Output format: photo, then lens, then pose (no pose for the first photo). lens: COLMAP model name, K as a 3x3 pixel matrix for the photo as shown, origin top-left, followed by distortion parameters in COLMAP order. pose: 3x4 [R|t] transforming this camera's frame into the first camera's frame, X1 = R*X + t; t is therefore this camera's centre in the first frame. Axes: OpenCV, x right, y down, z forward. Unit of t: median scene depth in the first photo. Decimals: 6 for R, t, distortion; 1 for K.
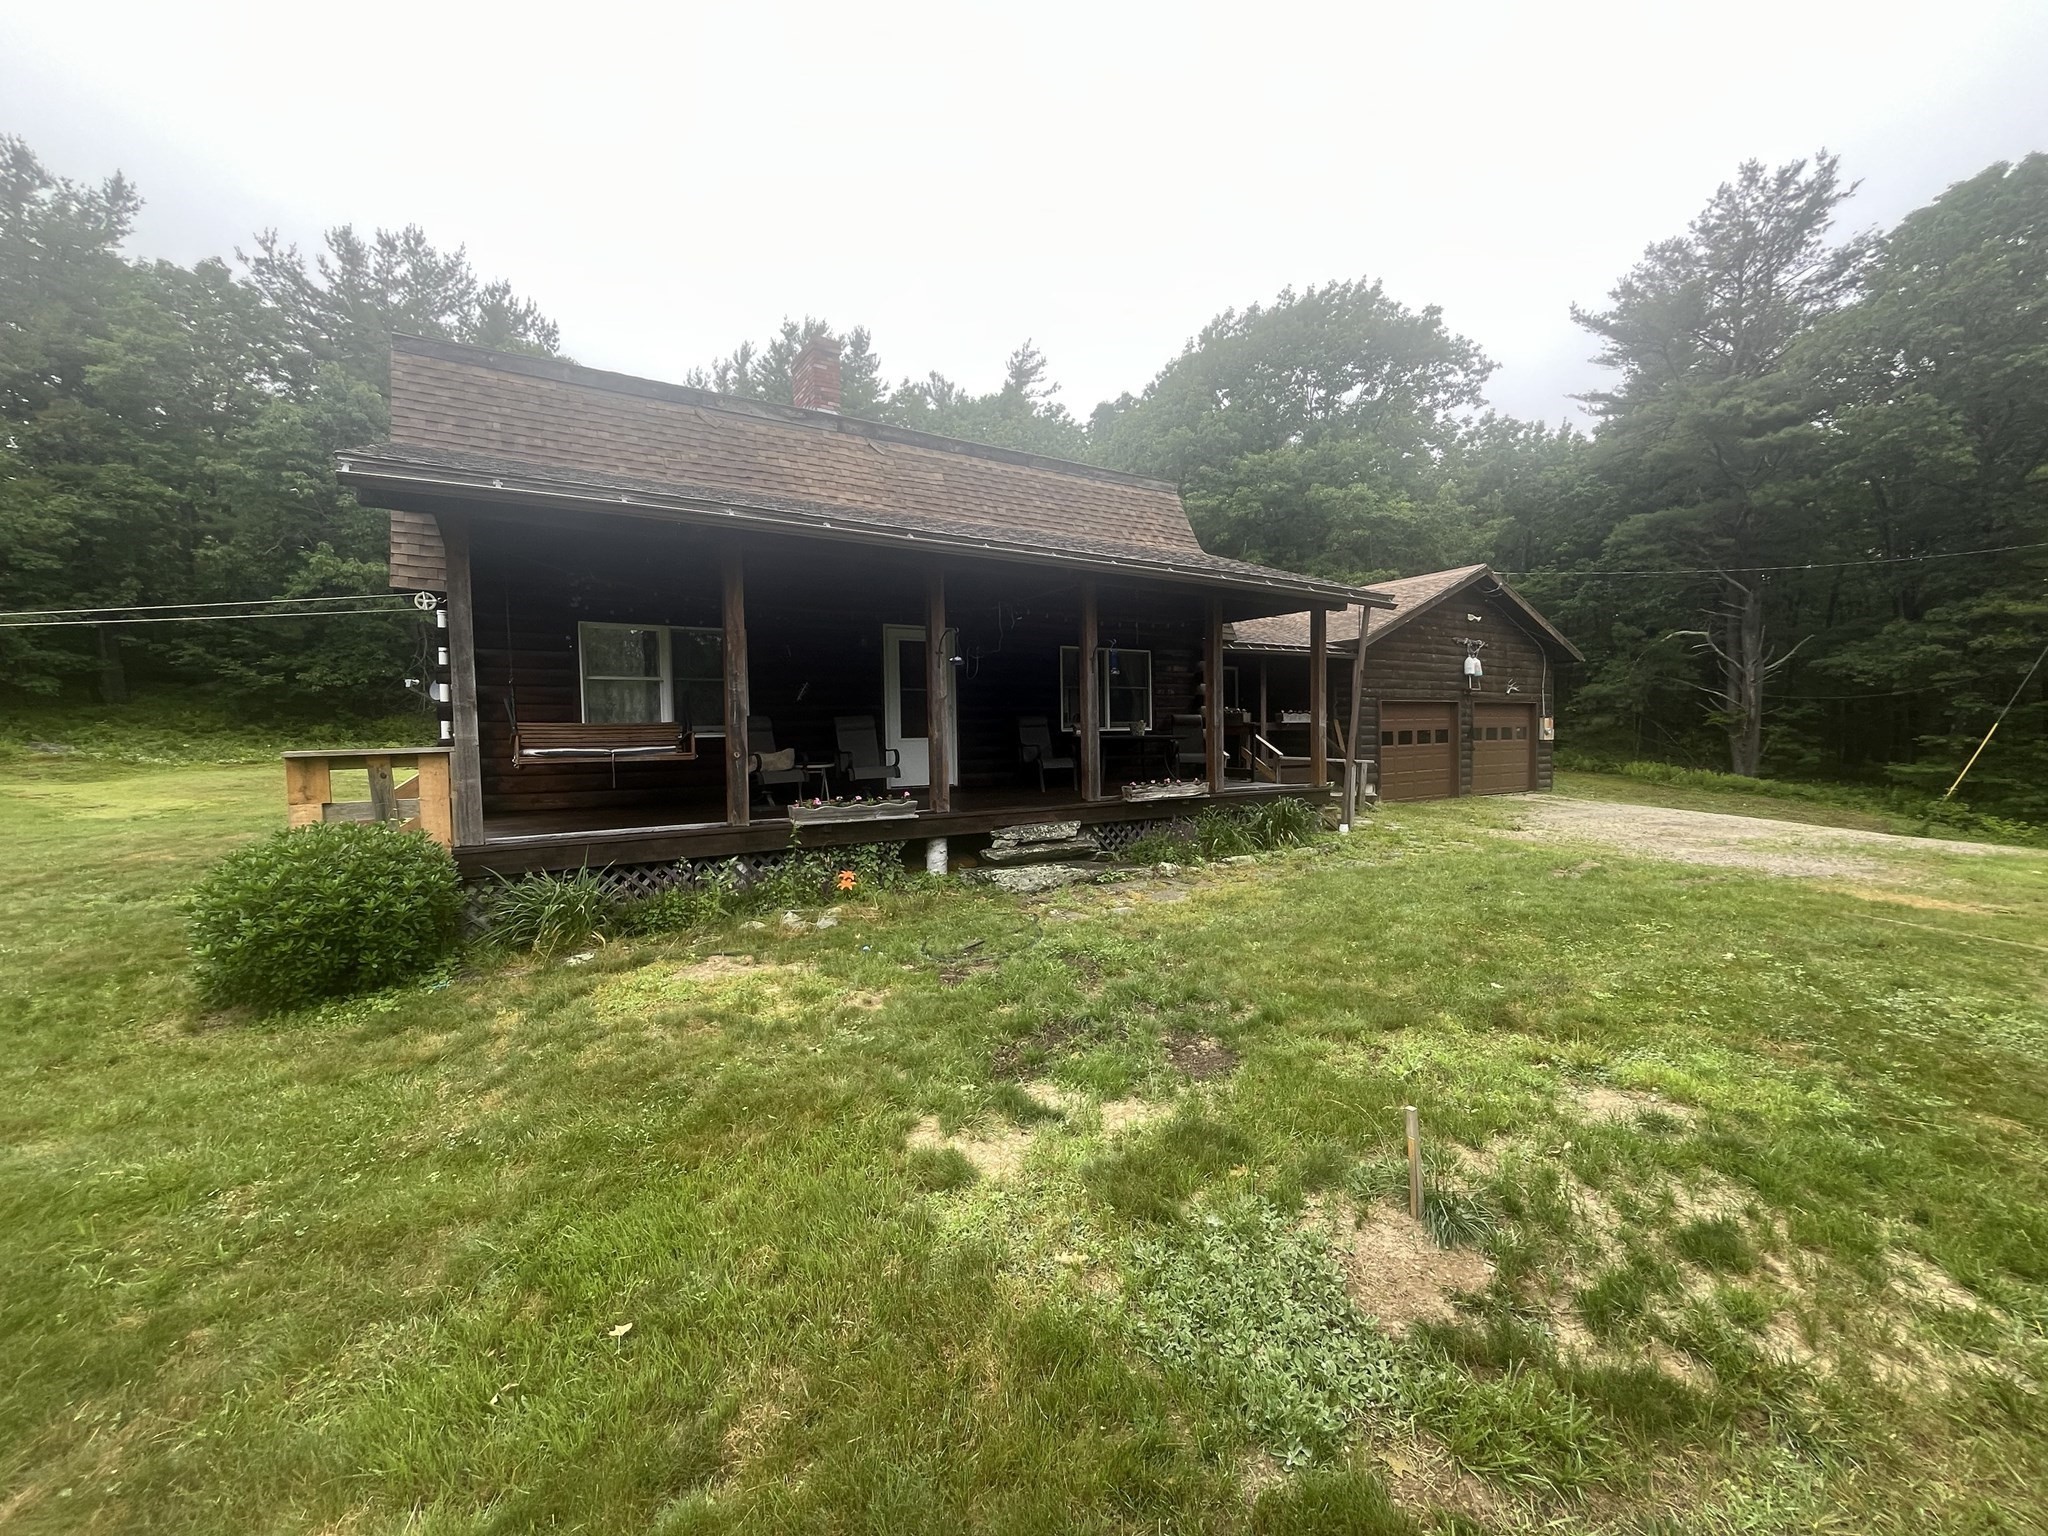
lens RADIAL K [[827.3, 0, 1022.3], [0, 827.3, 772.2], [0, 0, 1]] dist [-0.007070, 0.003751]
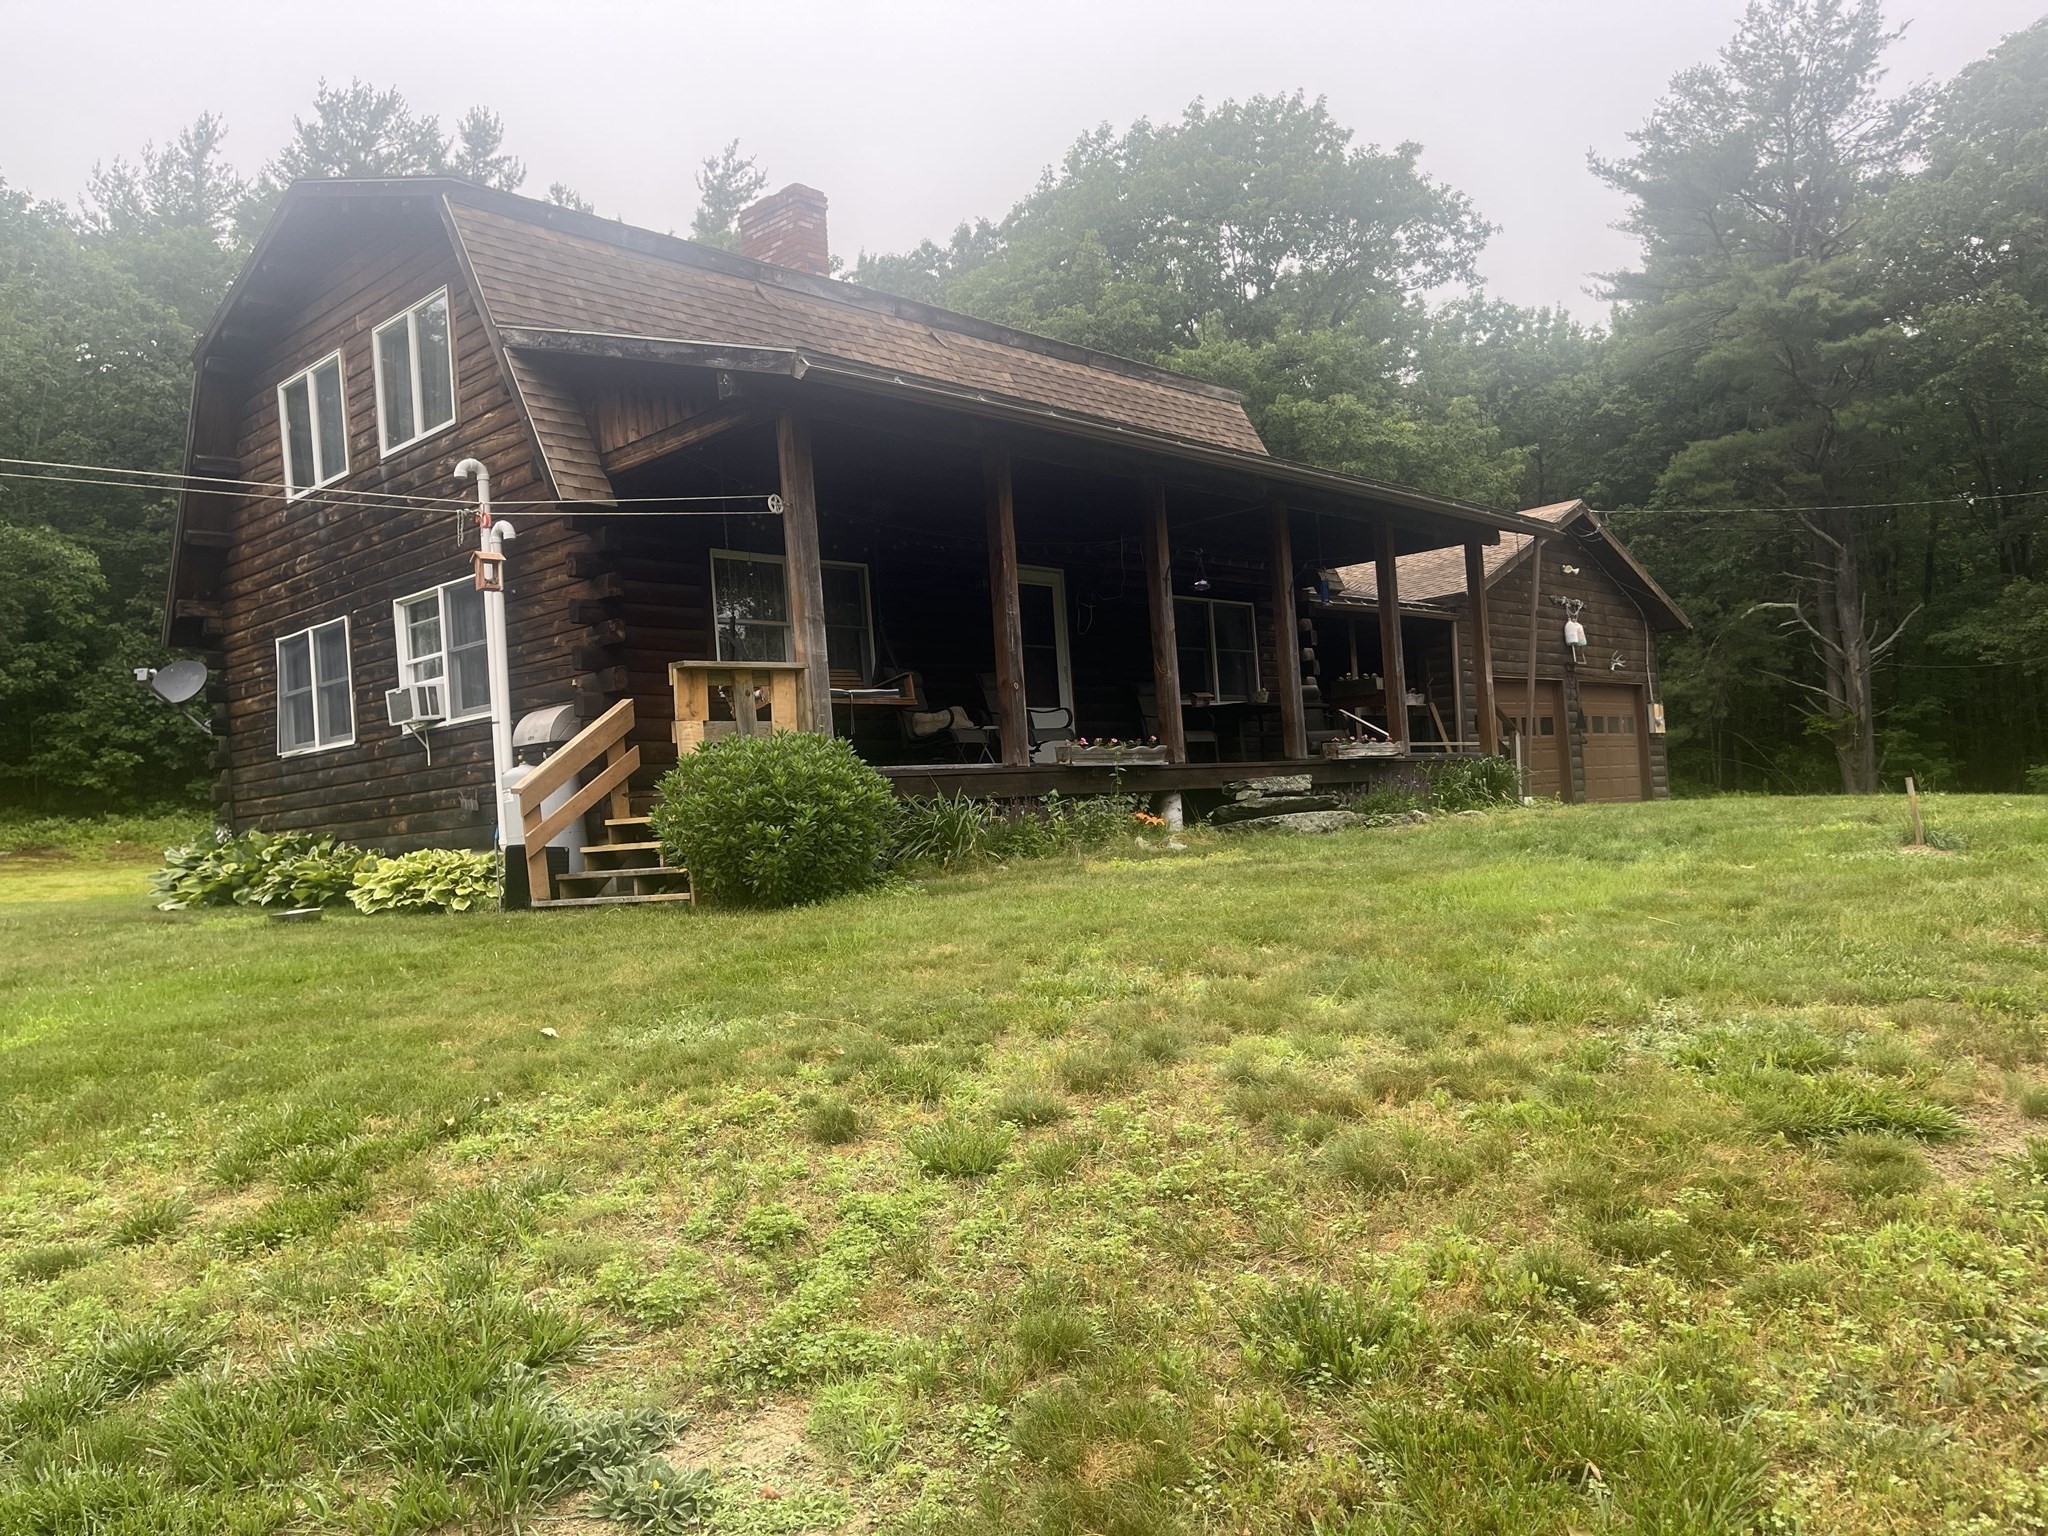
lens RADIAL K [[1540.7, 0, 1007.9], [0, 1540.7, 786.0], [0, 0, 1]] dist [0.070306, -0.084657]
pose [[0.968760, -0.043515, 0.244151, -0.172290], [0.063869, 0.995055, -0.076074, 0.047859], [-0.239634, 0.089291, 0.966749, -0.131557]]
